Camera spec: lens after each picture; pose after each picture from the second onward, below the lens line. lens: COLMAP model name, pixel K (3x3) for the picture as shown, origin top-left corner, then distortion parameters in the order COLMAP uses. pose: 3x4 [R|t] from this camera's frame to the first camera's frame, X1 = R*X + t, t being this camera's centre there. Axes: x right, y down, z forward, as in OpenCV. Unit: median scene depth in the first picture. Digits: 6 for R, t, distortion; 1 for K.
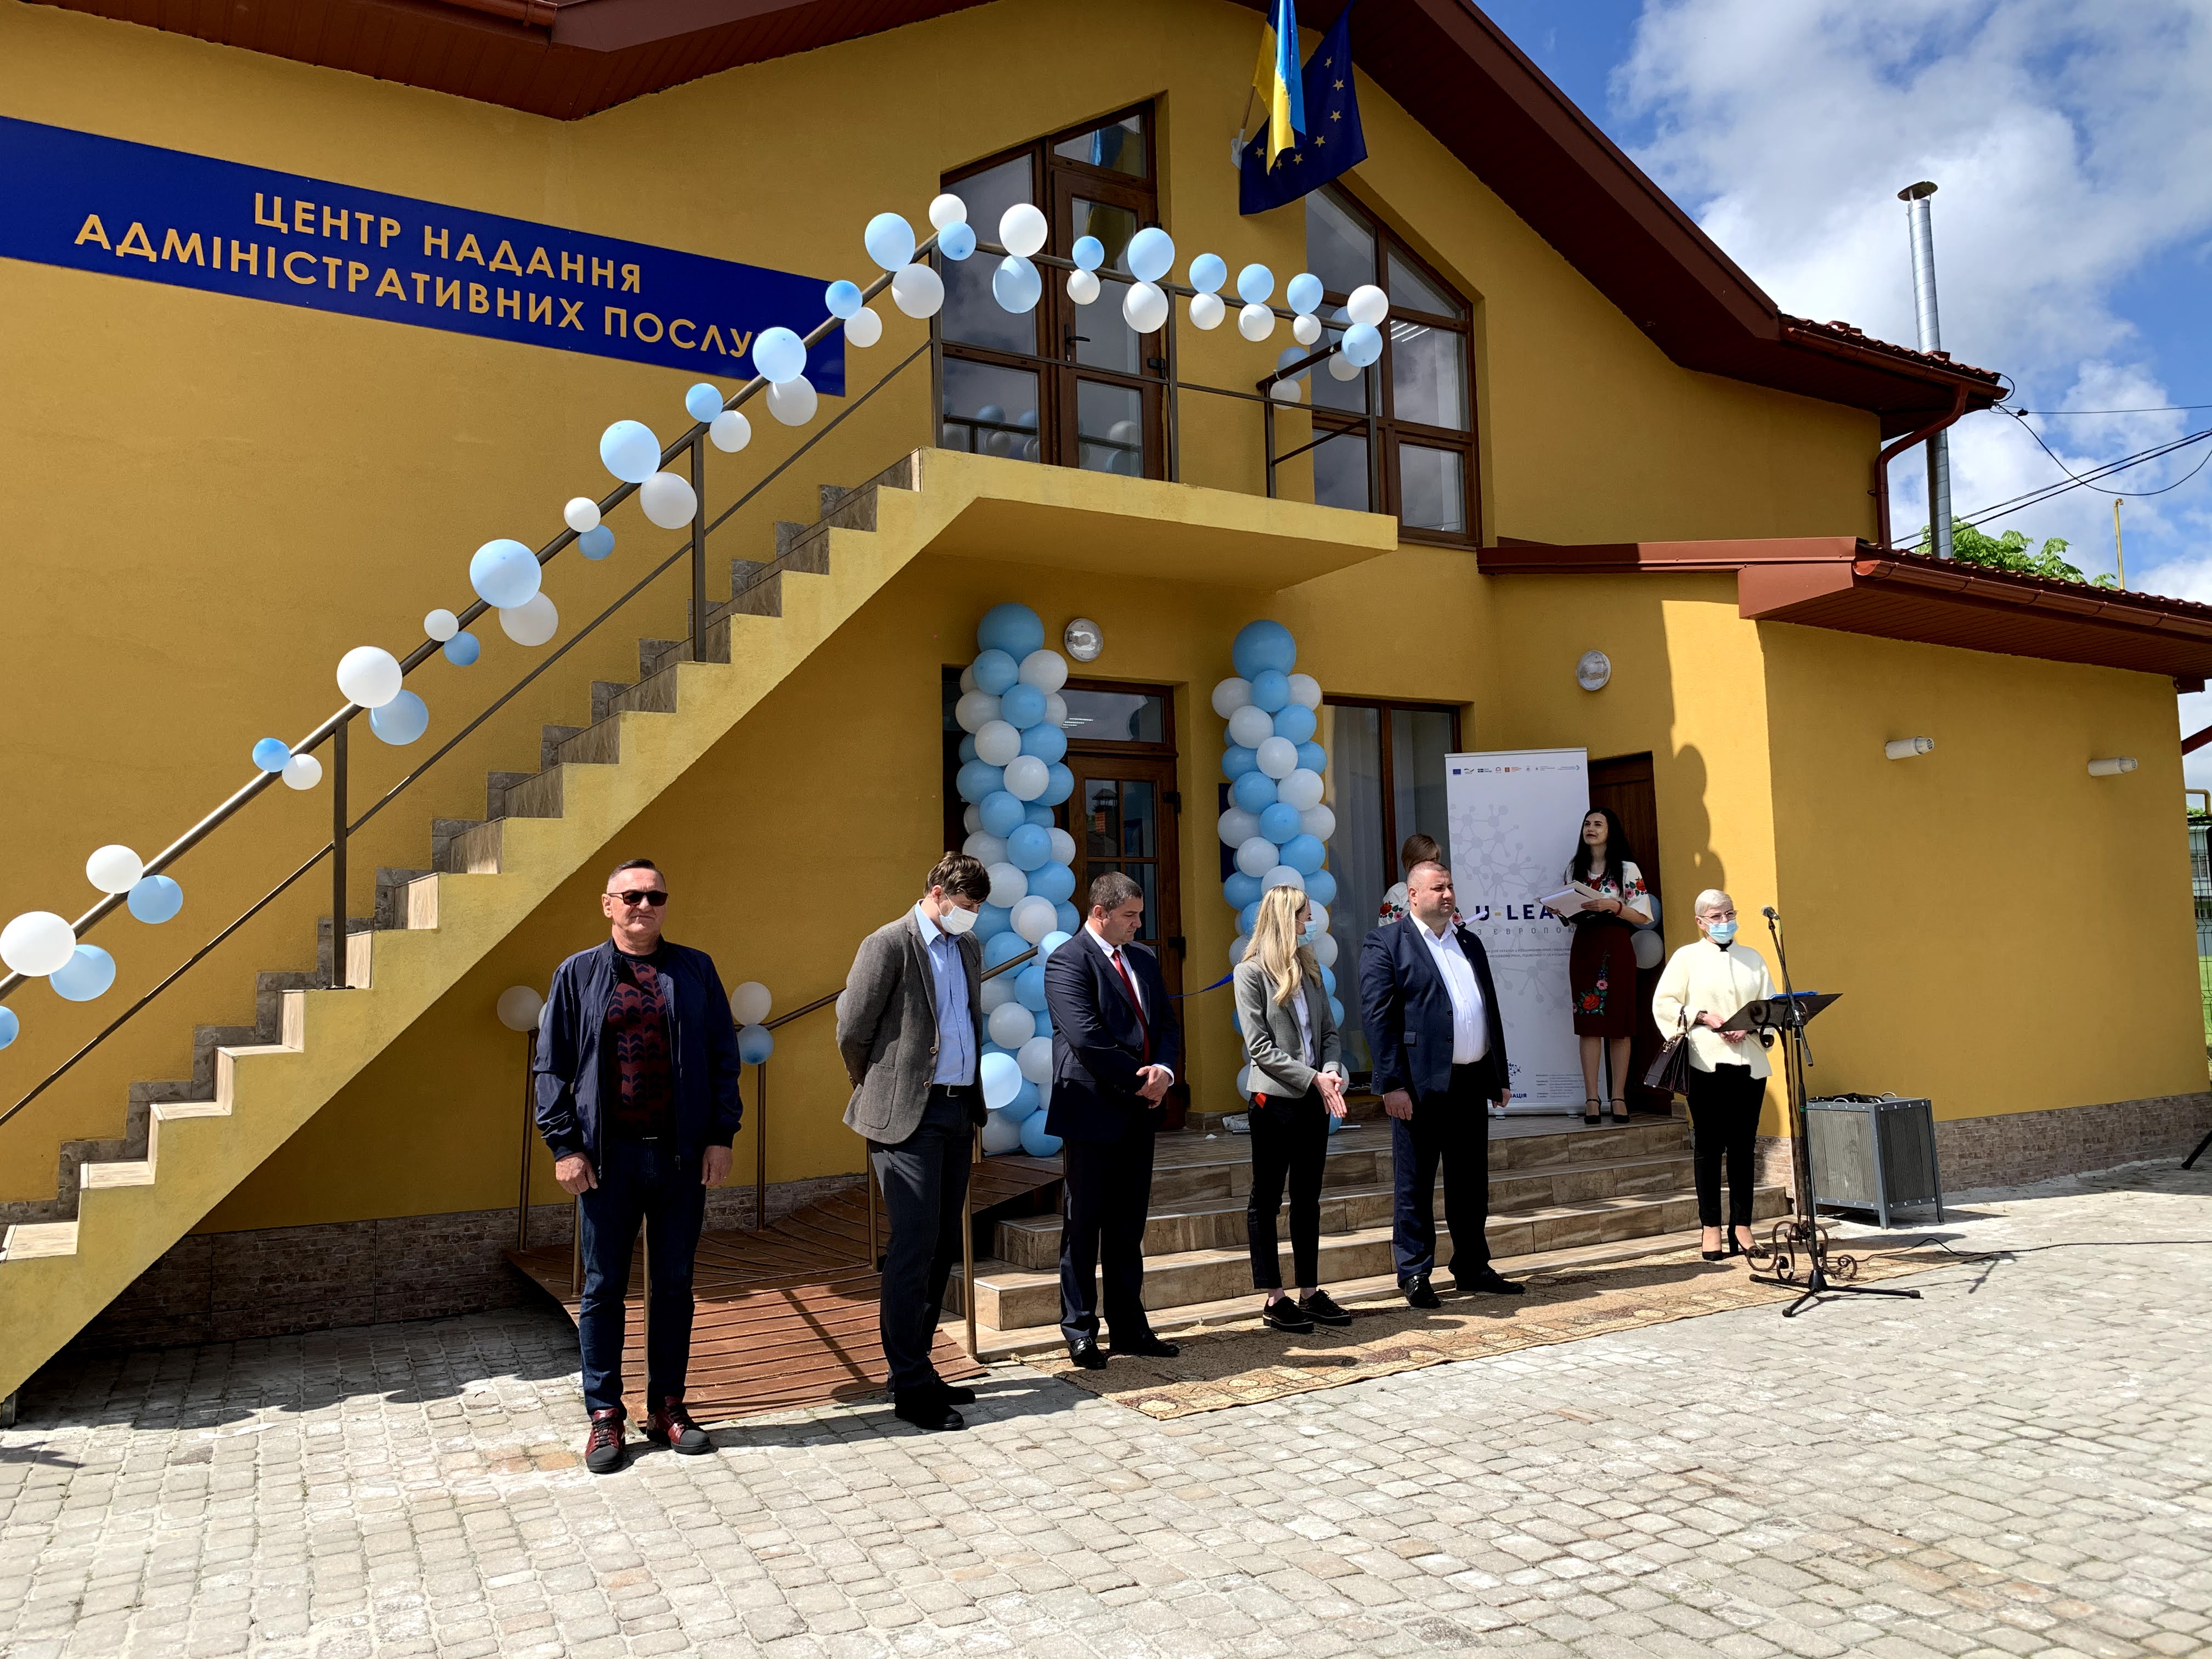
lens RADIAL K [[1750.7, 0, 1103.9], [0, 1750.7, 822.3], [0, 0, 1]] dist [-0.012982, 0.008956]
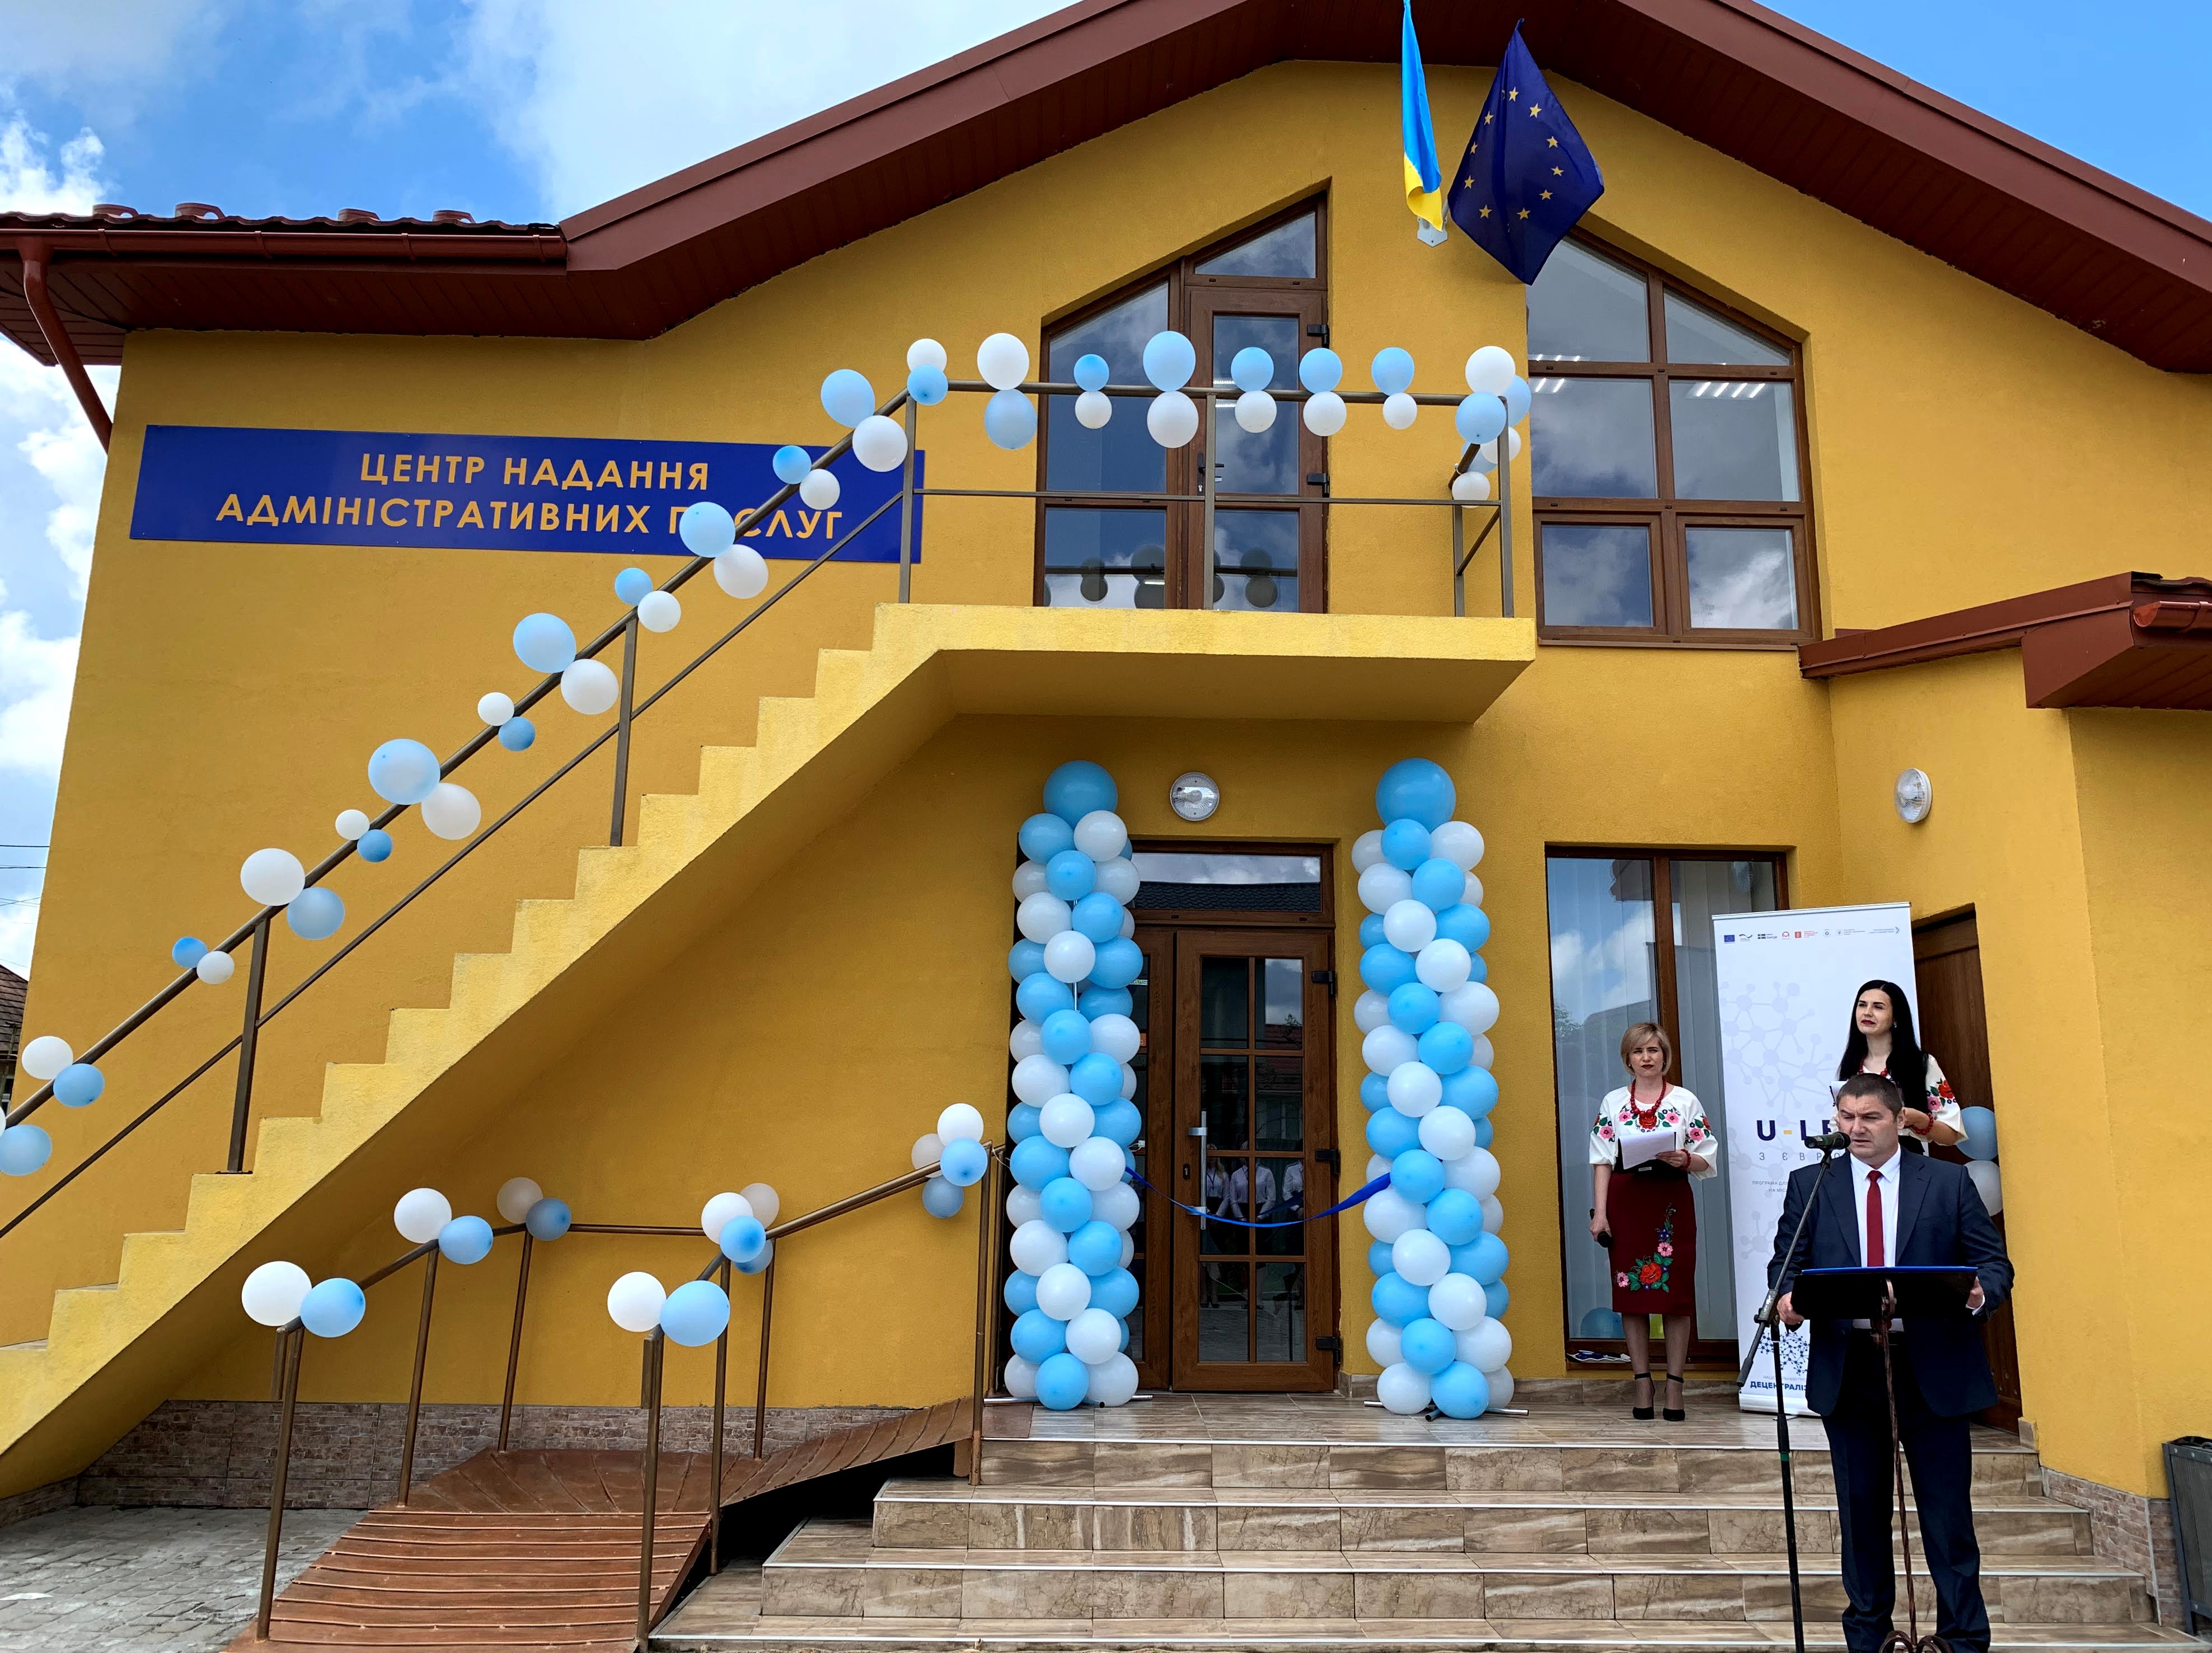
lens RADIAL K [[1750.5, 0, 1103.9], [0, 1750.5, 819.3], [0, 0, 1]] dist [-0.012982, 0.008956]
pose [[0.869235, -0.062475, -0.490436, 0.444796], [0.005808, 0.993206, -0.116227, 0.007357], [0.494366, 0.098180, 0.863692, 0.270701]]
